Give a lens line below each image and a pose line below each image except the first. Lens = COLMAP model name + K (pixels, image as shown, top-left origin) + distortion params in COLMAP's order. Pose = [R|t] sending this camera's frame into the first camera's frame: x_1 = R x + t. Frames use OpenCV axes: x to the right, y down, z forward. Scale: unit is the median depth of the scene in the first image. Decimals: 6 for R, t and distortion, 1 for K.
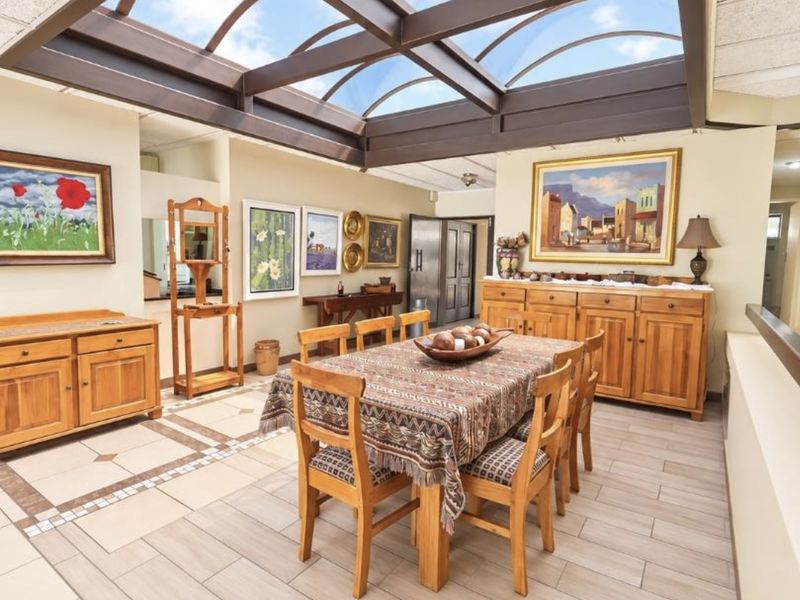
lens RADIAL K [[442.6, 0, 399.5], [0, 442.6, 293.8], [0, 0, 1]] dist [0.001107, 0.000852]
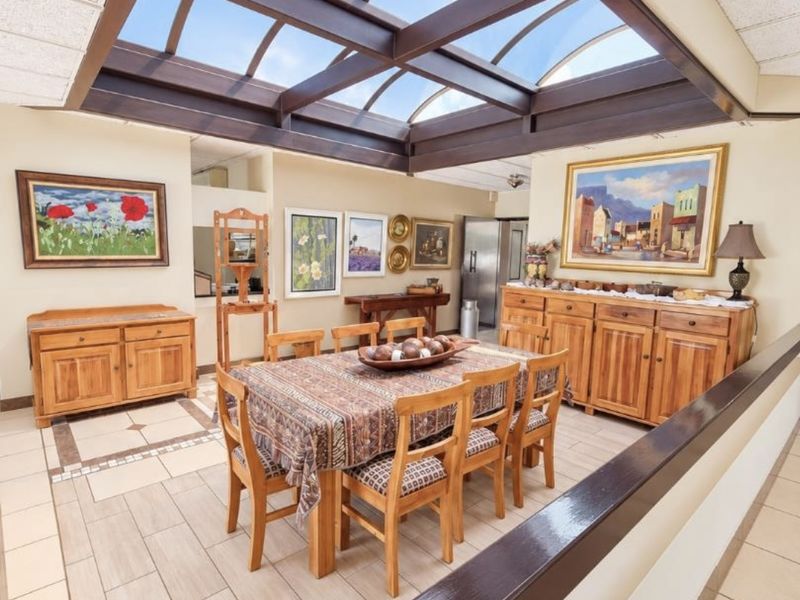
lens RADIAL K [[435.0, 0, 400.0], [0, 435.0, 300.0], [0, 0, 1]] dist [0.000243, -0.000161]
pose [[0.972151, 0.034668, -0.231777, 0.210451], [-0.028495, 0.999146, 0.029930, -0.025905], [0.232617, -0.022492, 0.972308, 0.004623]]
